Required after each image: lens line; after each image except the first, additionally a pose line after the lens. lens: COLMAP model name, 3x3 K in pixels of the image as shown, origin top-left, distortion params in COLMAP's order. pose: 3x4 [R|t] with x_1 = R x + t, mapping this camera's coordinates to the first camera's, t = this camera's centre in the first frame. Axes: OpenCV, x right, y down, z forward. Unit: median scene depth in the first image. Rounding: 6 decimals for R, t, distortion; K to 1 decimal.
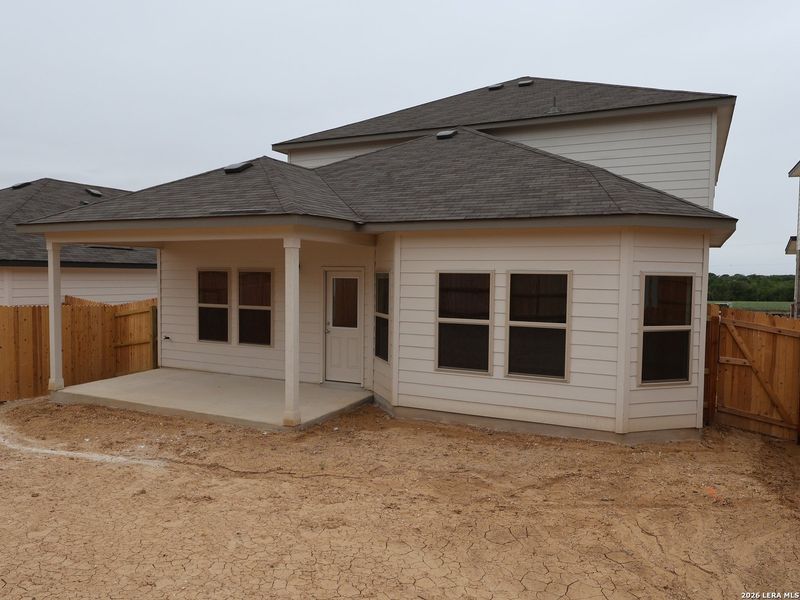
lens RADIAL K [[587.9, 0, 400.0], [0, 587.9, 300.0], [0, 0, 1]] dist [0.006199, 0.002542]
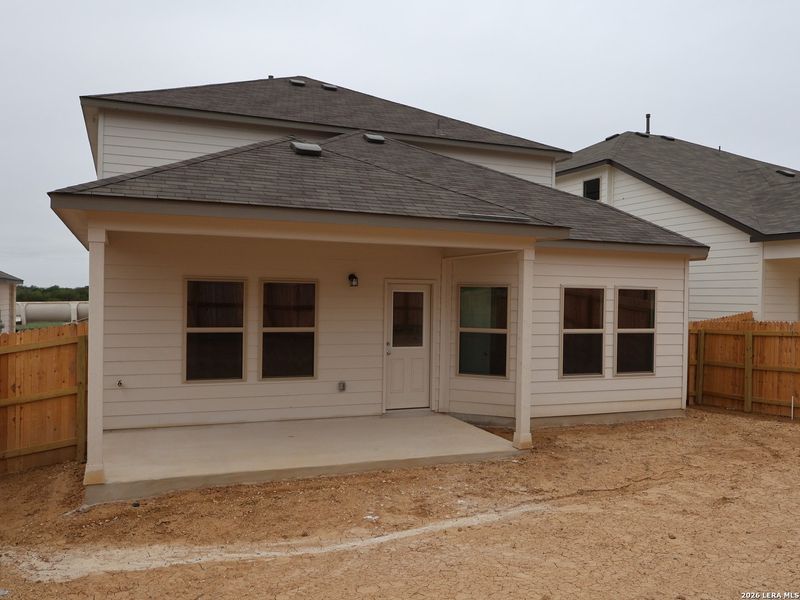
lens RADIAL K [[673.6, 0, 400.0], [0, 673.6, 300.0], [0, 0, 1]] dist [0.013385, 0.006086]
pose [[0.663639, -0.005370, 0.748034, -1.062746], [0.024175, 0.999606, -0.014271, -0.012798], [-0.747662, 0.027554, 0.663507, 0.401876]]
